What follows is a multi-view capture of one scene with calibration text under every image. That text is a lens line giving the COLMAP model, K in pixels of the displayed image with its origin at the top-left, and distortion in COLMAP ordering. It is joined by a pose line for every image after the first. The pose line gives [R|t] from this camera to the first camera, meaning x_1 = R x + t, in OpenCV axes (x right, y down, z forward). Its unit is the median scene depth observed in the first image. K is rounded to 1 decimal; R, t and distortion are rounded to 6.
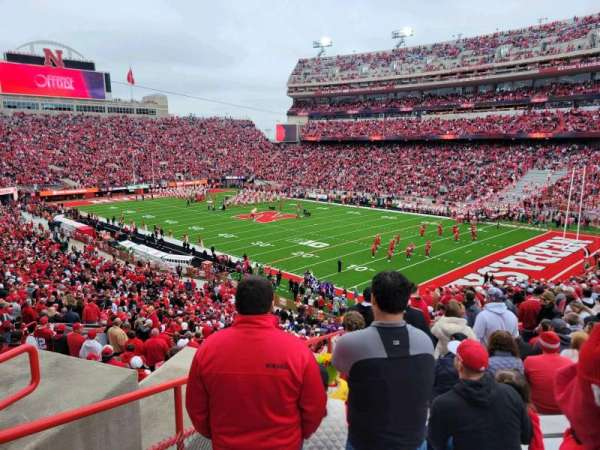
lens RADIAL K [[446.4, 0, 295.7], [0, 446.4, 225.8], [0, 0, 1]] dist [0.063230, -0.045860]
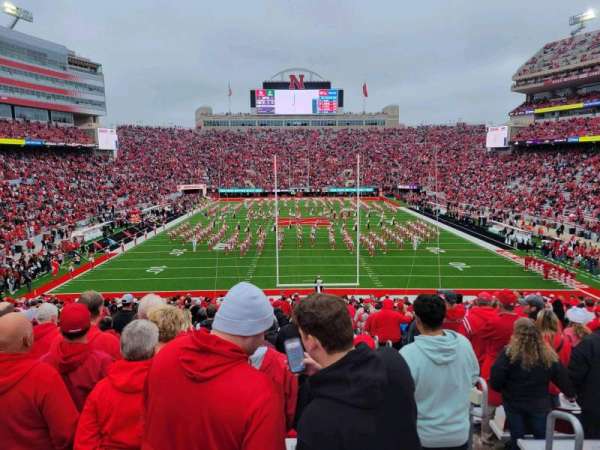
lens RADIAL K [[446.4, 0, 299.1], [0, 446.4, 225.4], [0, 0, 1]] dist [0.063230, -0.045860]
pose [[0.721893, 0.101525, -0.684516, 0.308950], [-0.127284, 0.991783, 0.012864, -0.013012], [0.680198, 0.077841, 0.728884, 0.174582]]
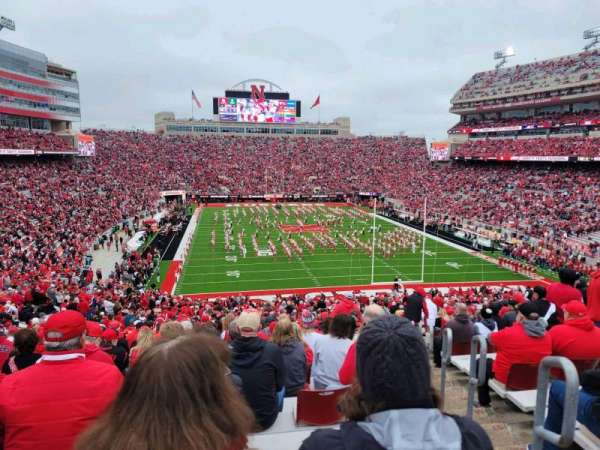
lens RADIAL K [[446.4, 0, 303.4], [0, 446.4, 226.1], [0, 0, 1]] dist [0.063230, -0.045860]
pose [[0.830691, 0.101584, -0.547387, 0.291489], [-0.119943, 0.992778, 0.002220, -0.015935], [0.543659, 0.063811, 0.836877, 0.045066]]
